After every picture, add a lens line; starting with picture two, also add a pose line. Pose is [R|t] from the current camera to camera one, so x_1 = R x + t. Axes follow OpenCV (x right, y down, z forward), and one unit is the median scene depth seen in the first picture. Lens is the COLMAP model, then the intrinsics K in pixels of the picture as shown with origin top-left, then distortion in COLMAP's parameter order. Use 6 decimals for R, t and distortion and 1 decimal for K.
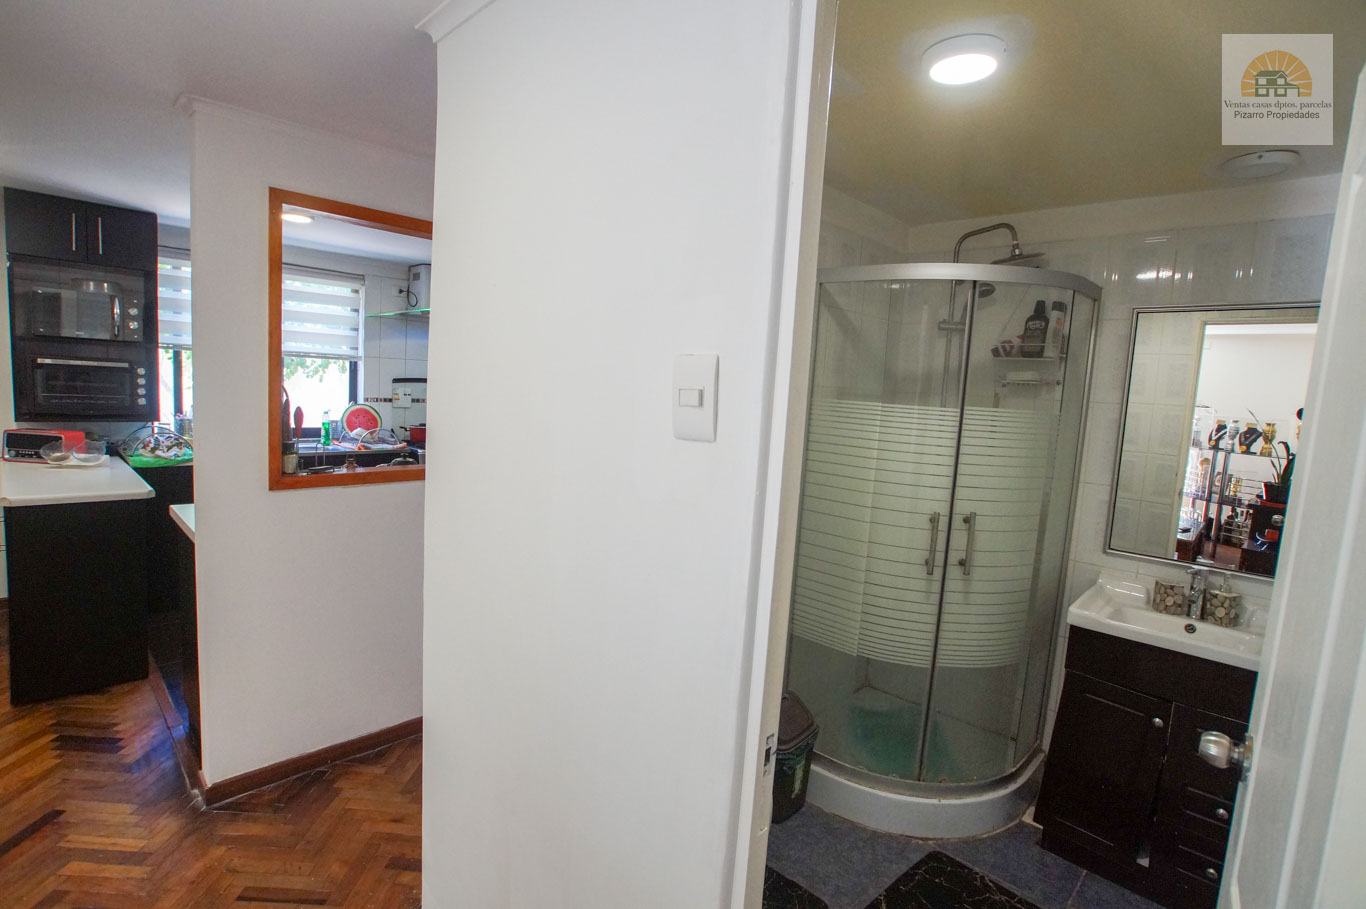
lens RADIAL K [[658.0, 0, 683.0], [0, 658.0, 454.5], [0, 0, 1]] dist [-0.067191, 0.038018]
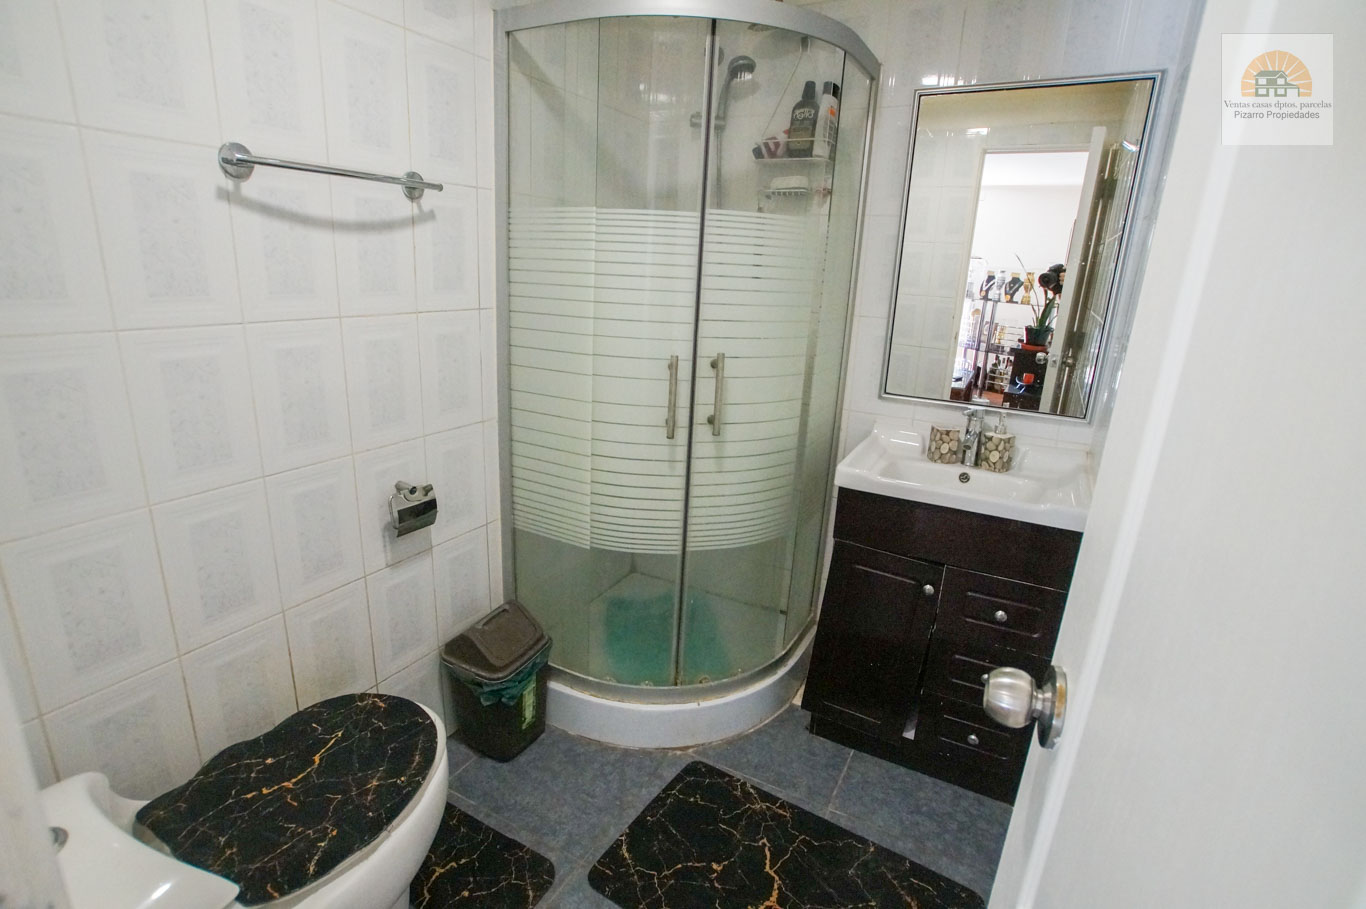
lens RADIAL K [[658.0, 0, 683.0], [0, 658.0, 454.5], [0, 0, 1]] dist [-0.067191, 0.038018]
pose [[0.962395, -0.086466, 0.257525, 0.183225], [0.037457, 0.981175, 0.189455, 0.054281], [-0.269059, -0.172684, 0.947516, 0.247510]]
